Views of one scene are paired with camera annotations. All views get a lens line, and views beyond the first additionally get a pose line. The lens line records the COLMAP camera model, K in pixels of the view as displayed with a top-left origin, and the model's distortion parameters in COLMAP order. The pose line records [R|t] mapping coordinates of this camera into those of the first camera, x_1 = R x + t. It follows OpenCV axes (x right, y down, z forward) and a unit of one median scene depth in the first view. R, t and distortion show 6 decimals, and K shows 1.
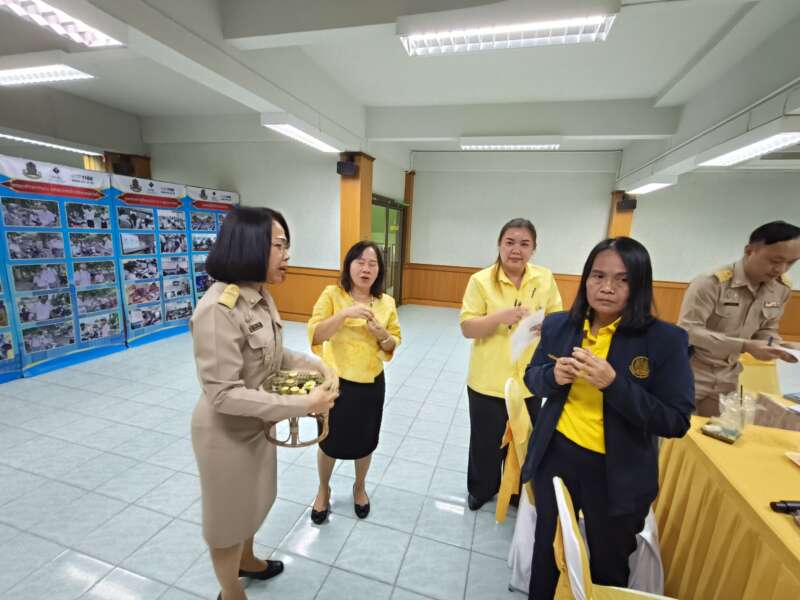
lens RADIAL K [[389.6, 0, 397.6], [0, 389.6, 302.0], [0, 0, 1]] dist [0.061831, -0.003578]
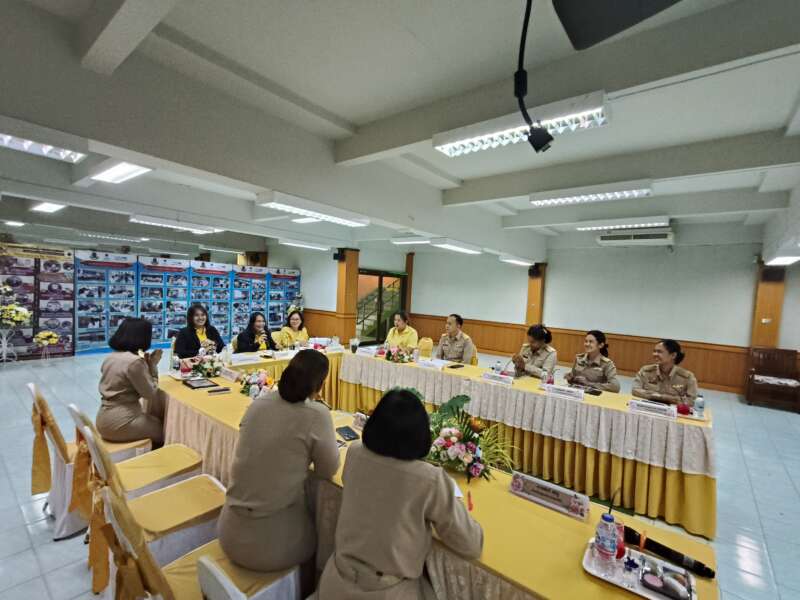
lens RADIAL K [[389.6, 0, 399.1], [0, 389.6, 305.0], [0, 0, 1]] dist [0.061831, -0.003578]
pose [[0.928902, 0.015304, -0.370009, 0.717301], [-0.076381, 0.985580, -0.150990, 0.125910], [0.362362, 0.168516, 0.916676, -0.482173]]
